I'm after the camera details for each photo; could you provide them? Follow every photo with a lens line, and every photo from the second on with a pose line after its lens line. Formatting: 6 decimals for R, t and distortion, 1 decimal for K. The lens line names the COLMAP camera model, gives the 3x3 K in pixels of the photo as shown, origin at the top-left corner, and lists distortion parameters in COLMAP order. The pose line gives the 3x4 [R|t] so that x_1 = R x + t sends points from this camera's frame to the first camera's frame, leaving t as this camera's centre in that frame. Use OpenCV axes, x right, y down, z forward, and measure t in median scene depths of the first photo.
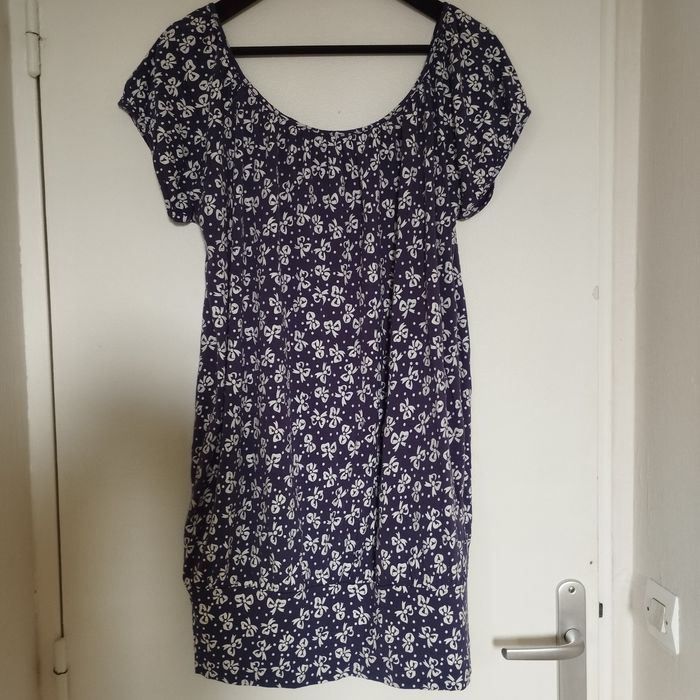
lens RADIAL K [[779.7, 0, 348.7], [0, 779.7, 357.0], [0, 0, 1]] dist [0.058248, -0.066803]
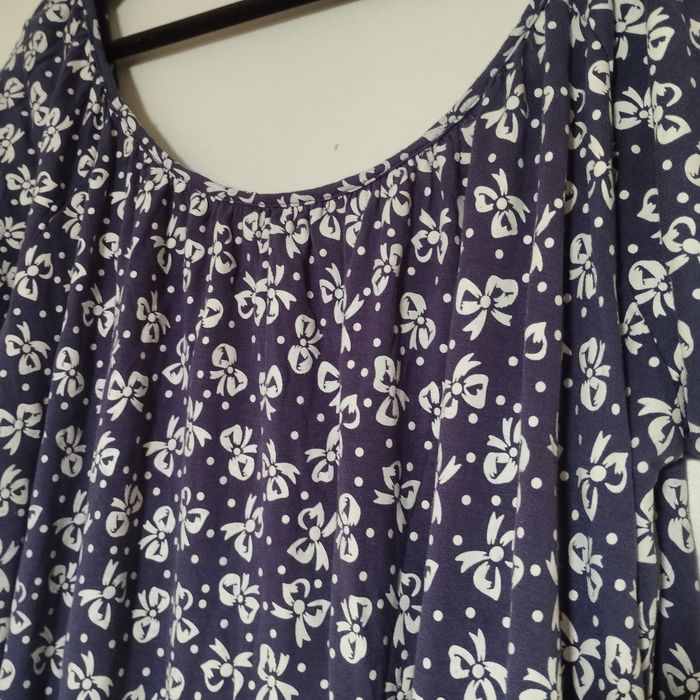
lens RADIAL K [[779.7, 0, 348.7], [0, 779.7, 357.0], [0, 0, 1]] dist [0.058248, -0.066803]
pose [[0.854991, -0.011984, -0.518505, 0.185018], [-0.088933, 0.981538, -0.169332, -0.159080], [0.510961, 0.190890, 0.838141, 0.732637]]
